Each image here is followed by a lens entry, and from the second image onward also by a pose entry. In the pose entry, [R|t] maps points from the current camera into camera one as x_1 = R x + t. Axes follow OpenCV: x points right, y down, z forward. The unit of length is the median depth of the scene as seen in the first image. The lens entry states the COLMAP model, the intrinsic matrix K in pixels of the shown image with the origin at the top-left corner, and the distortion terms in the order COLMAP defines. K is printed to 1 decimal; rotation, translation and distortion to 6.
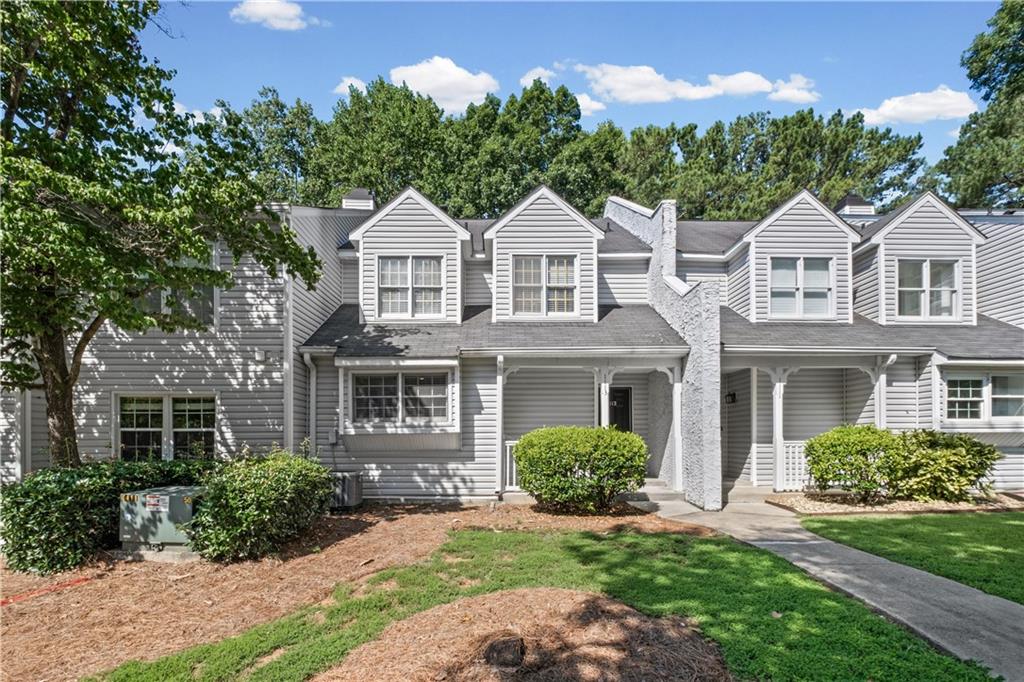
lens RADIAL K [[461.0, 0, 502.1], [0, 461.0, 436.0], [0, 0, 1]] dist [0.007232, -0.002667]
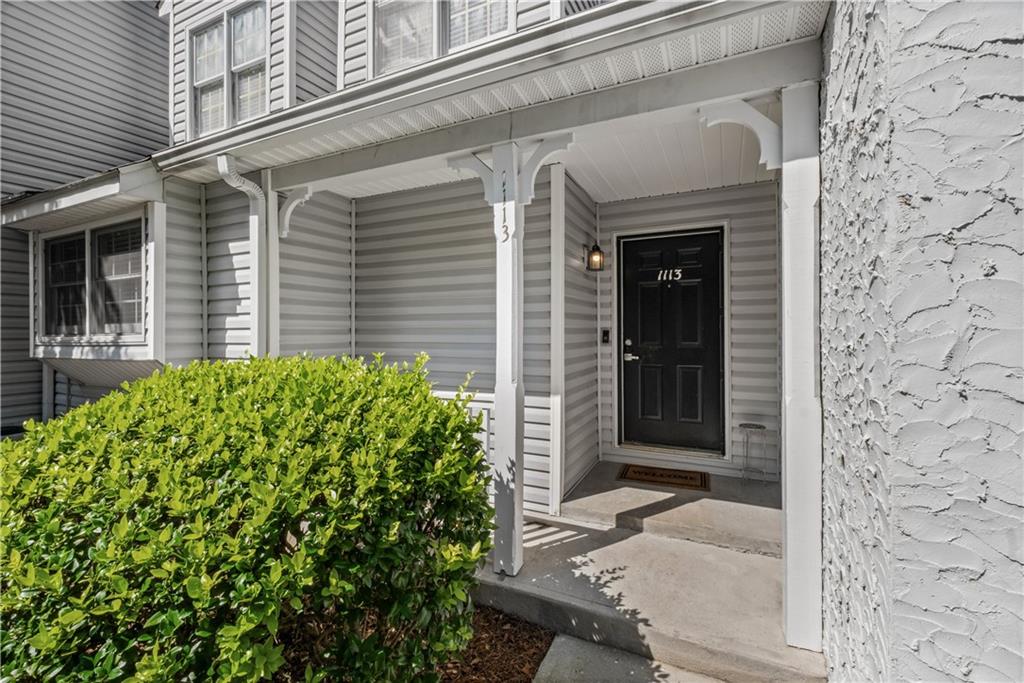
lens RADIAL K [[461.0, 0, 503.6], [0, 461.0, 329.1], [0, 0, 1]] dist [0.007232, -0.002667]
pose [[0.887874, -0.000758, -0.460086, 0.372798], [0.005747, 0.999939, 0.009442, -0.038189], [0.460050, -0.011027, 0.887824, 0.774377]]
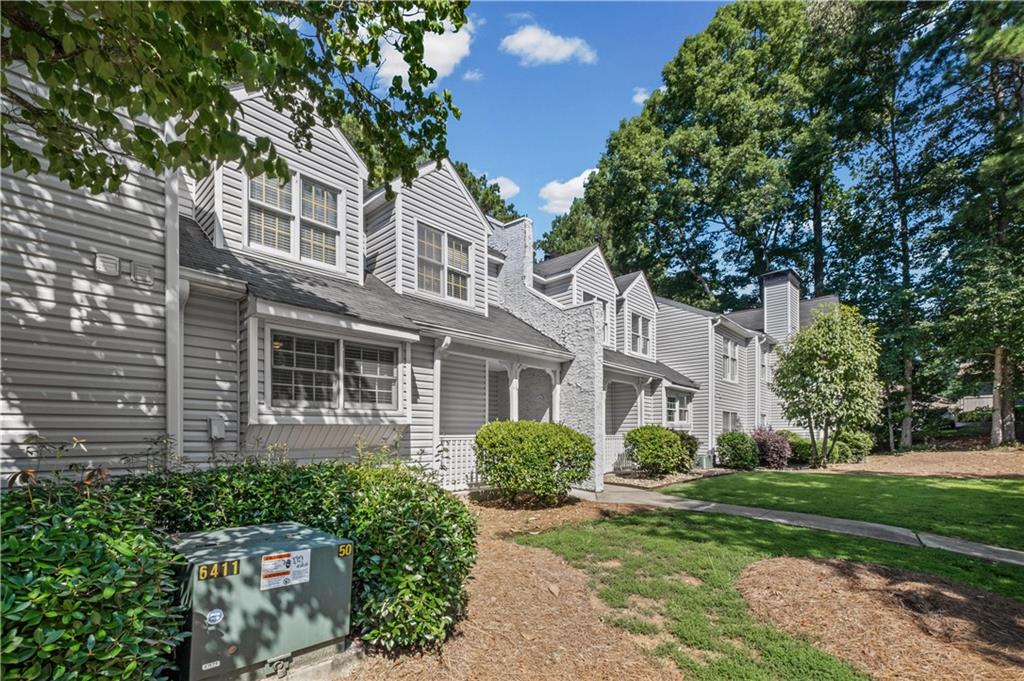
lens RADIAL K [[461.0, 0, 502.0], [0, 461.0, 430.4], [0, 0, 1]] dist [0.007232, -0.002667]
pose [[0.691348, 0.009279, 0.722463, -0.563545], [-0.009459, 0.999948, -0.003791, 0.004080], [-0.722460, -0.004213, 0.691400, 0.325028]]
